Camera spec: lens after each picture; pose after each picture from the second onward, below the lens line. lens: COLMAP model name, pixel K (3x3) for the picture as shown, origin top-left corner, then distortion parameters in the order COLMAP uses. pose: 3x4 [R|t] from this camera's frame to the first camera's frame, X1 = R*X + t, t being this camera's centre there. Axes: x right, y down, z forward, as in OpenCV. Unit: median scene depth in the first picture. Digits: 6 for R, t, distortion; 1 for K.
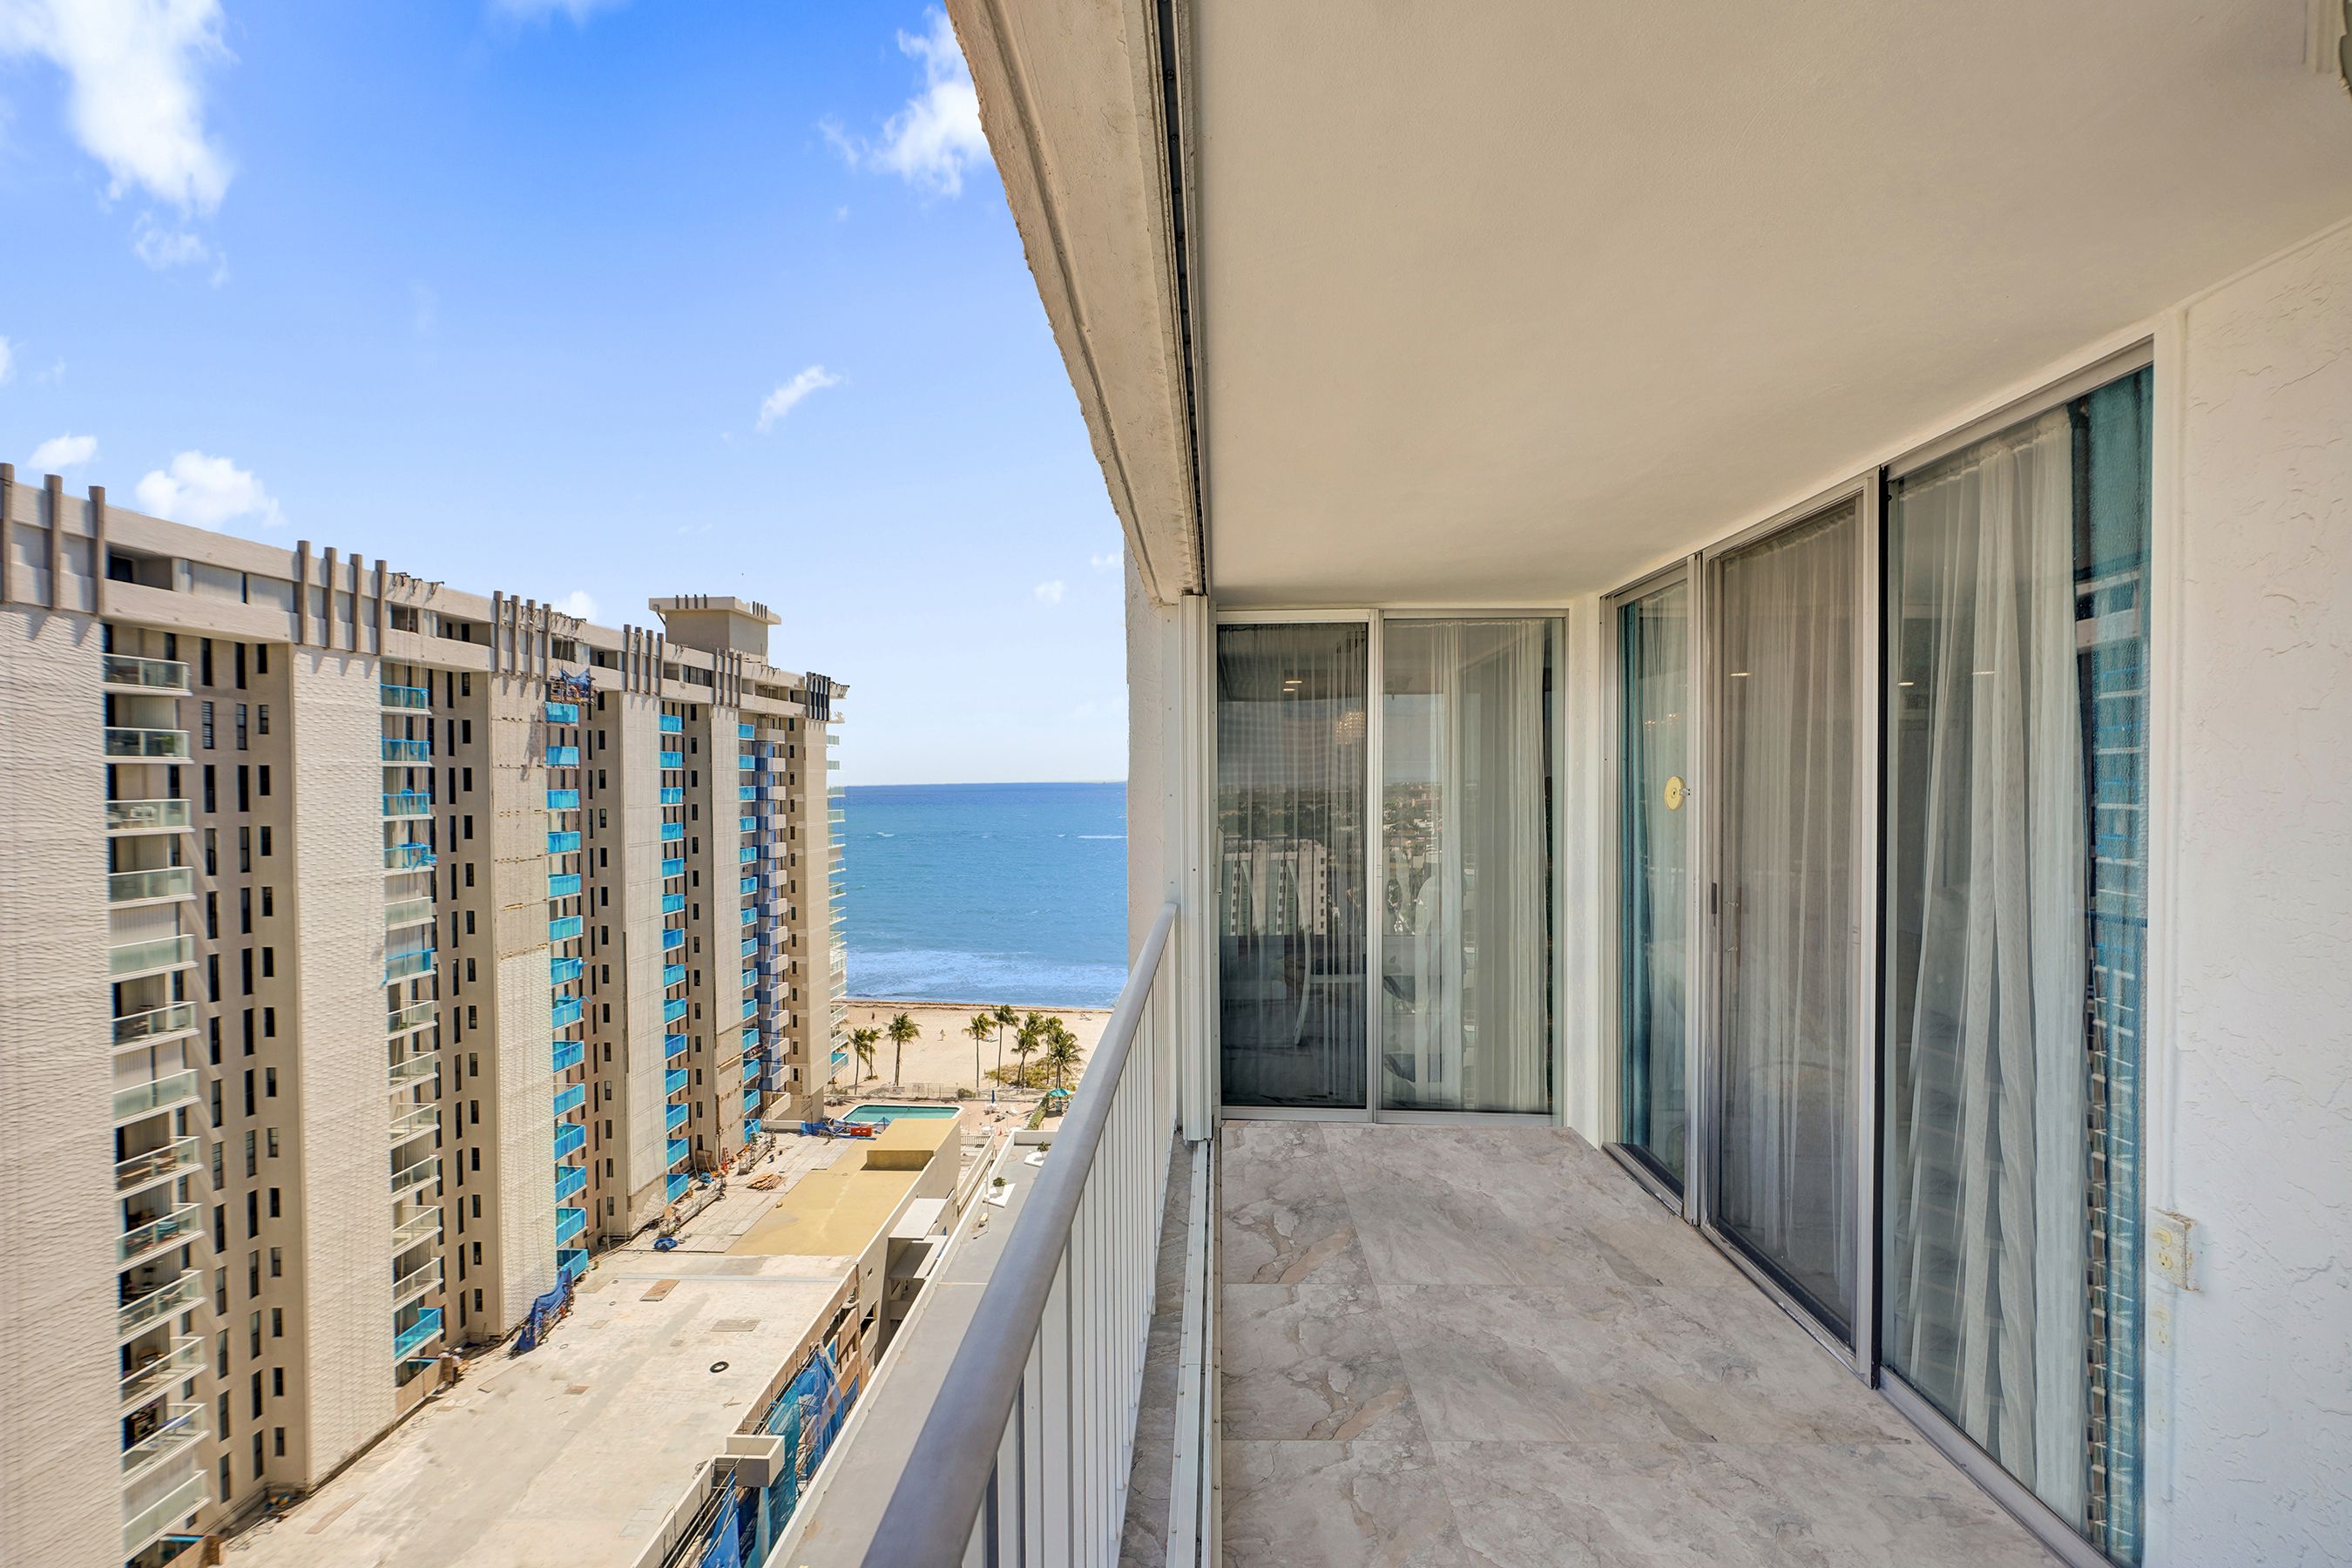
lens RADIAL K [[1050.0, 0, 1185.1], [0, 1050.0, 797.2], [0, 0, 1]] dist [-0.001033, 0.001680]
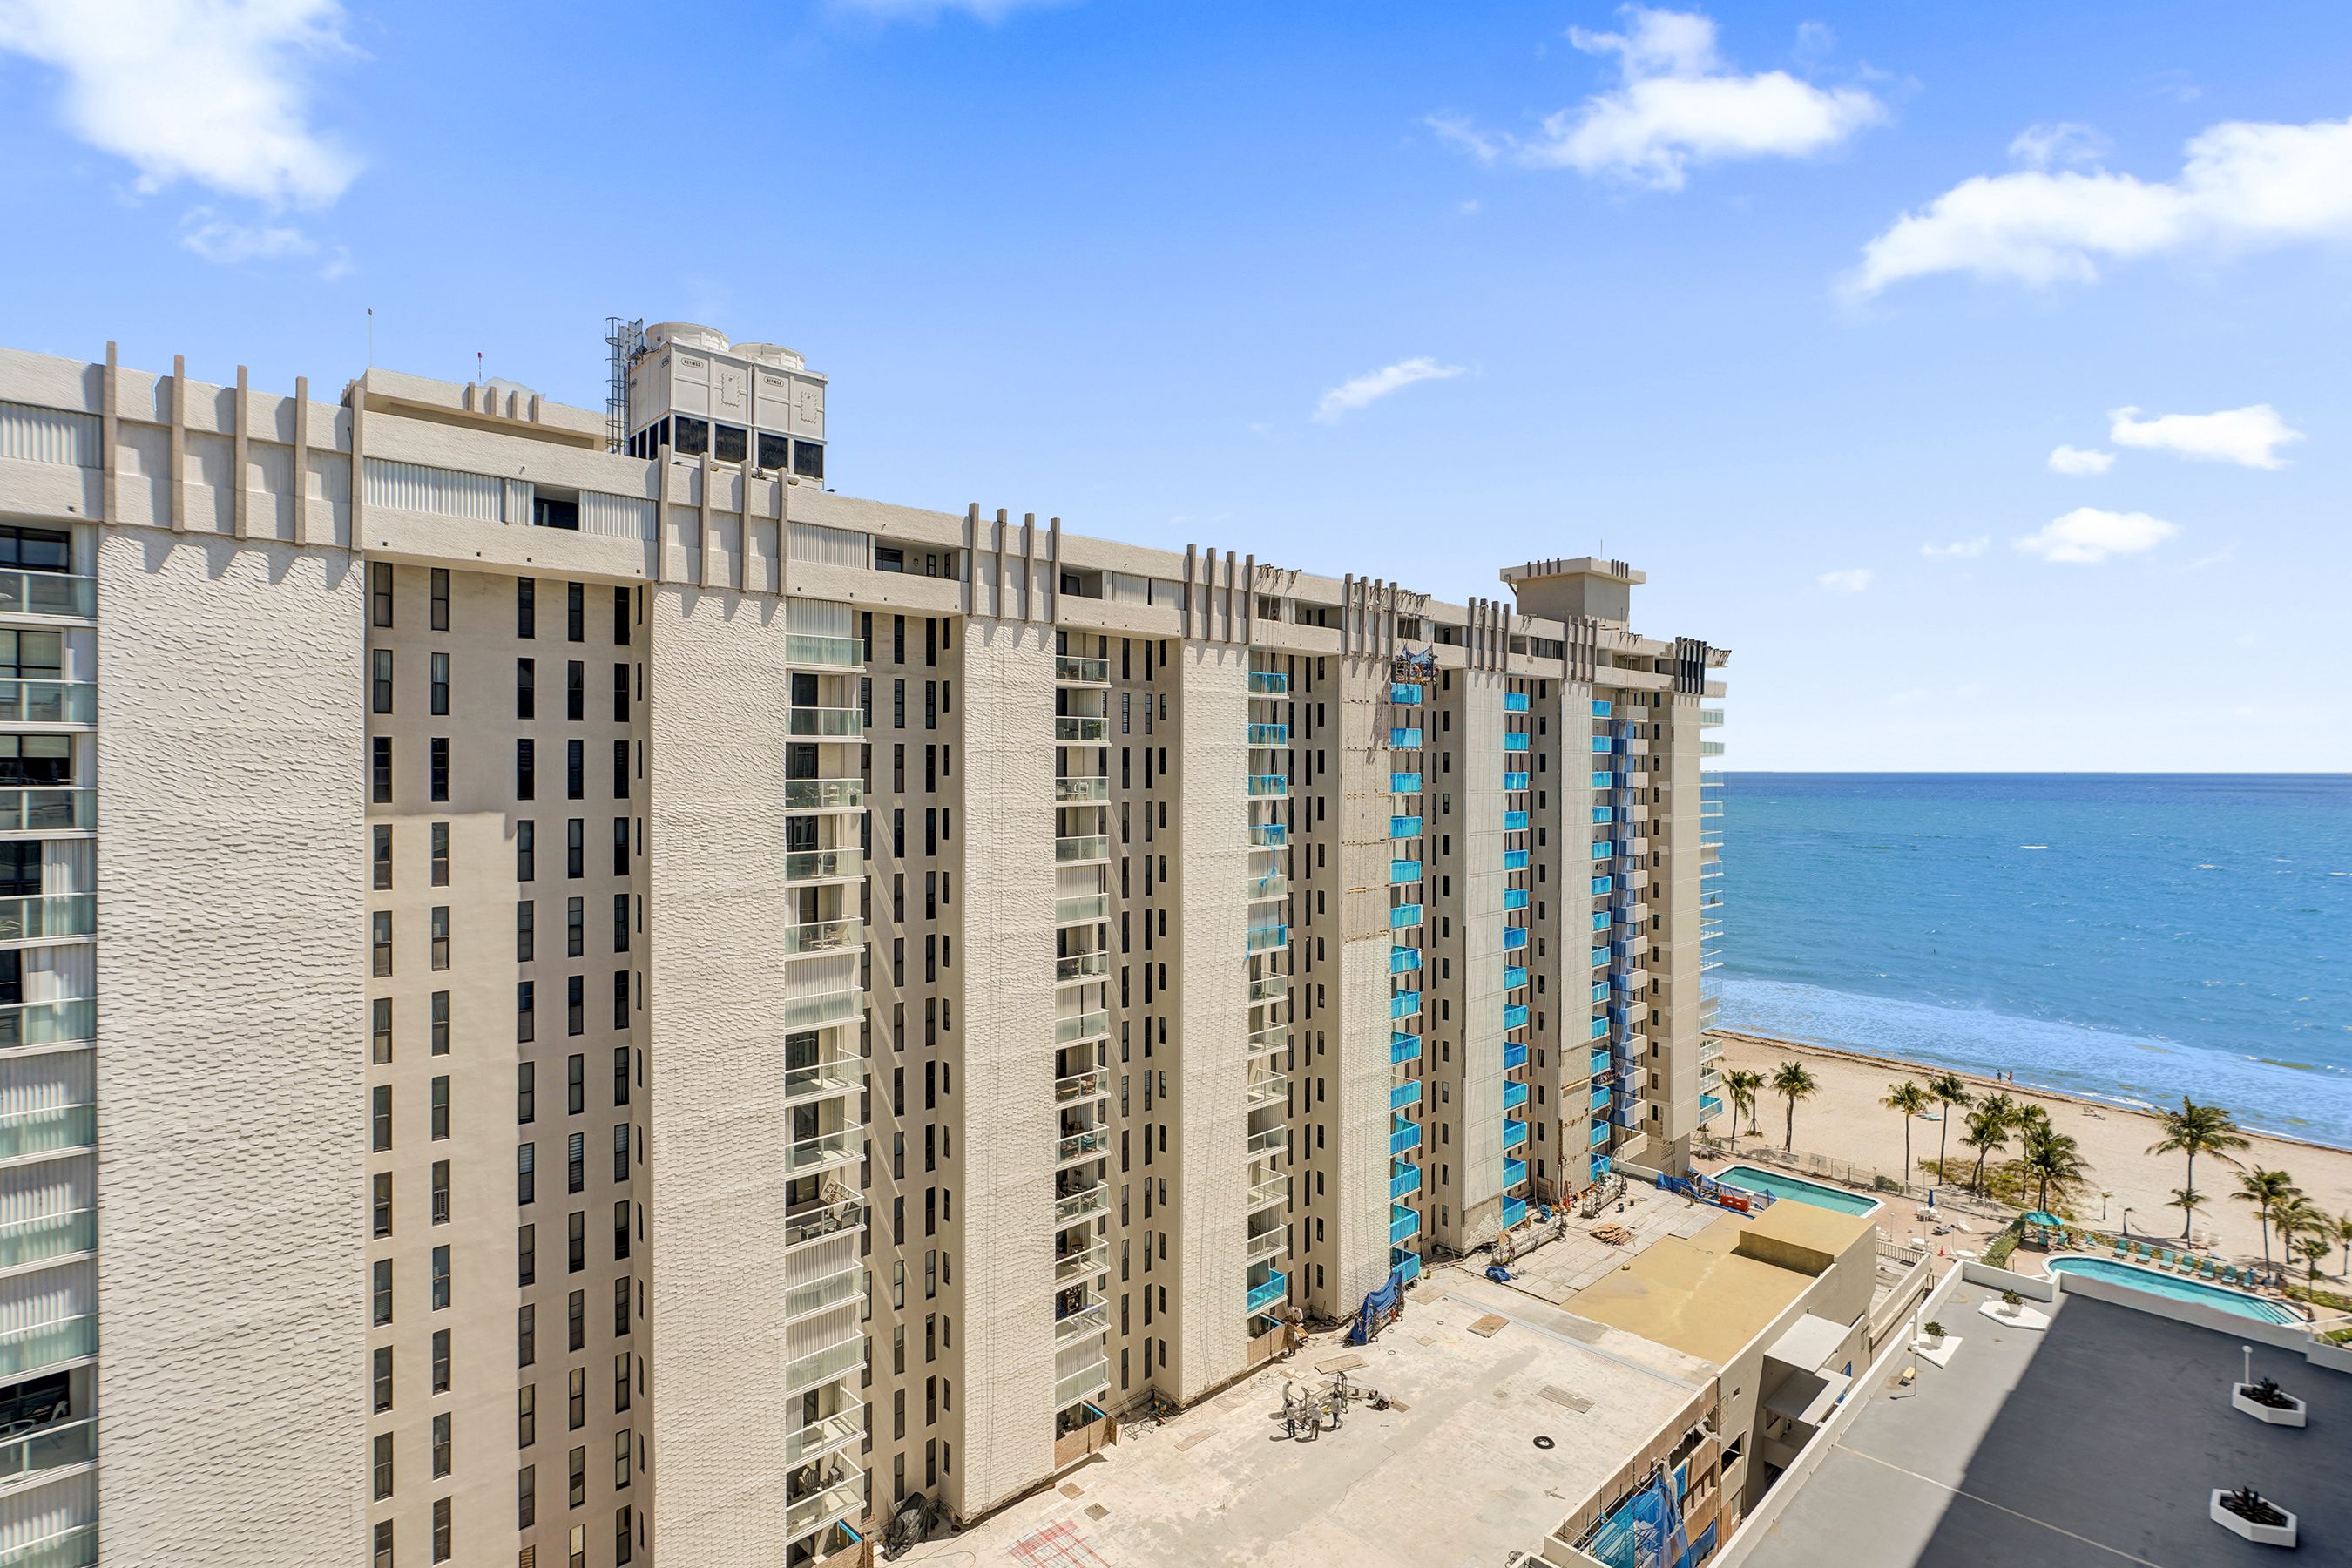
lens RADIAL K [[1094.5, 0, 1188.5], [0, 1094.5, 765.0], [0, 0, 1]] dist [-0.017077, 0.005014]
pose [[0.703528, 0.006998, -0.710633, -0.019778], [-0.018973, 0.999780, -0.008937, -0.001776], [0.710415, 0.019770, 0.703506, 0.167606]]
